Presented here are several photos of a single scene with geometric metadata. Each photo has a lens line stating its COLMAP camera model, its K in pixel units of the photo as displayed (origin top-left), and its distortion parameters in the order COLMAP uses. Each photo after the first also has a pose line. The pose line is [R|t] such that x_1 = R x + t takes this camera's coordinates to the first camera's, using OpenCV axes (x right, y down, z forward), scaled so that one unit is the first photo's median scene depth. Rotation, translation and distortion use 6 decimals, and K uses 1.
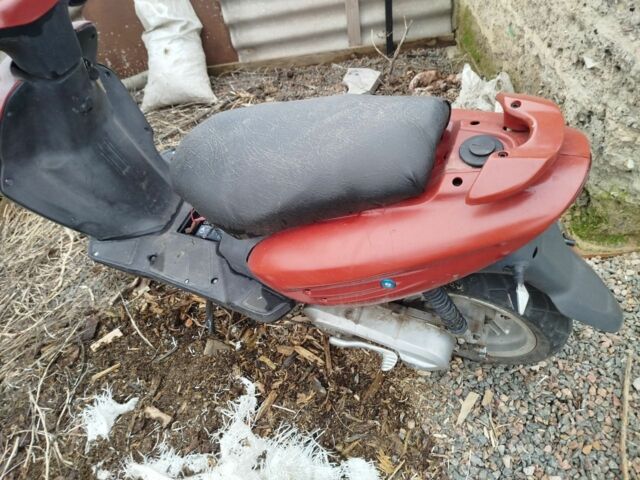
lens RADIAL K [[456.3, 0, 320.0], [0, 456.3, 240.0], [0, 0, 1]] dist [0.008587, 0.003232]
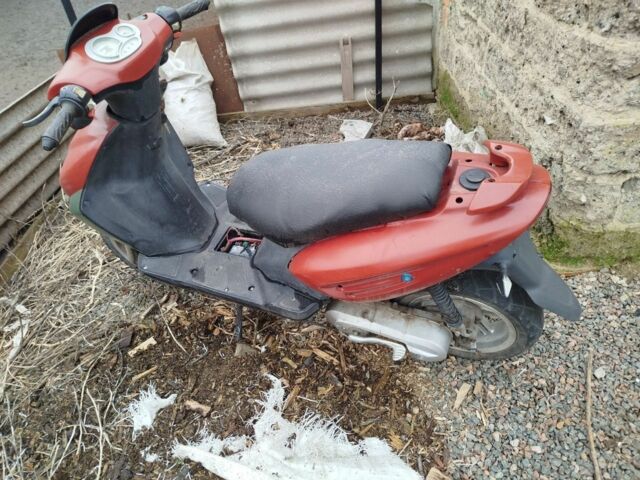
lens RADIAL K [[453.8, 0, 320.0], [0, 453.8, 240.0], [0, 0, 1]] dist [0.029604, -0.003553]
pose [[0.998495, 0.012743, 0.053335, -0.111751], [-0.007421, 0.995079, -0.098810, 0.075848], [-0.054331, 0.098265, 0.993676, -0.199422]]
